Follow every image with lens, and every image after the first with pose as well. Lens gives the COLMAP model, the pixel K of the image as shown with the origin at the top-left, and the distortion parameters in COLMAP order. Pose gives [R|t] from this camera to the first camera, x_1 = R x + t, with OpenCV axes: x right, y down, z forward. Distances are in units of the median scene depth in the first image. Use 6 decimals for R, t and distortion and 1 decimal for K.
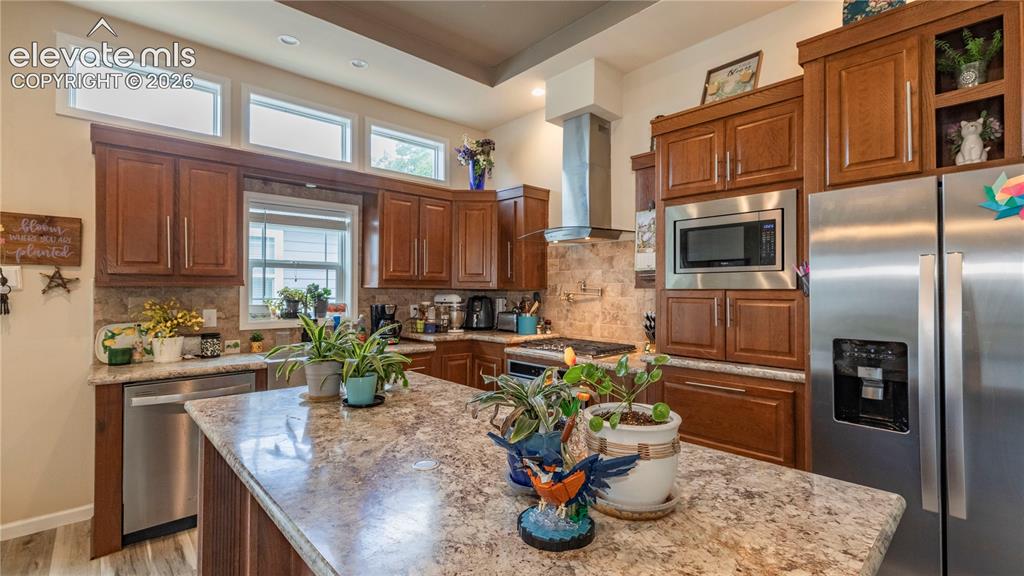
lens RADIAL K [[455.5, 0, 516.8], [0, 455.5, 284.7], [0, 0, 1]] dist [0.002082, 0.000414]
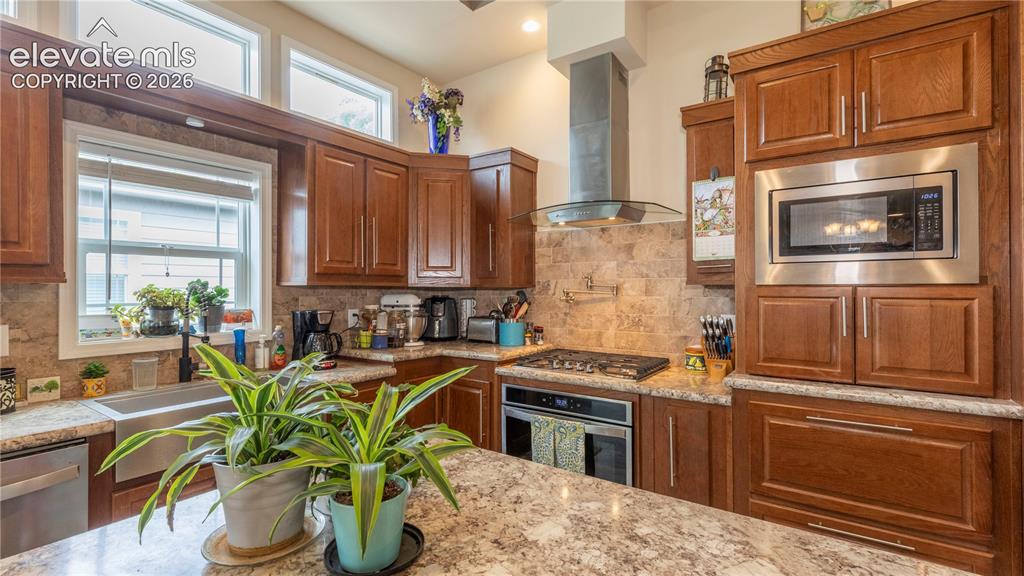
lens RADIAL K [[455.5, 0, 517.1], [0, 455.5, 286.1], [0, 0, 1]] dist [0.002082, 0.000414]
pose [[0.976784, -0.004511, 0.214178, -0.161058], [0.003293, 0.999976, 0.006045, 0.004716], [-0.214200, -0.005200, 0.976776, 0.304570]]
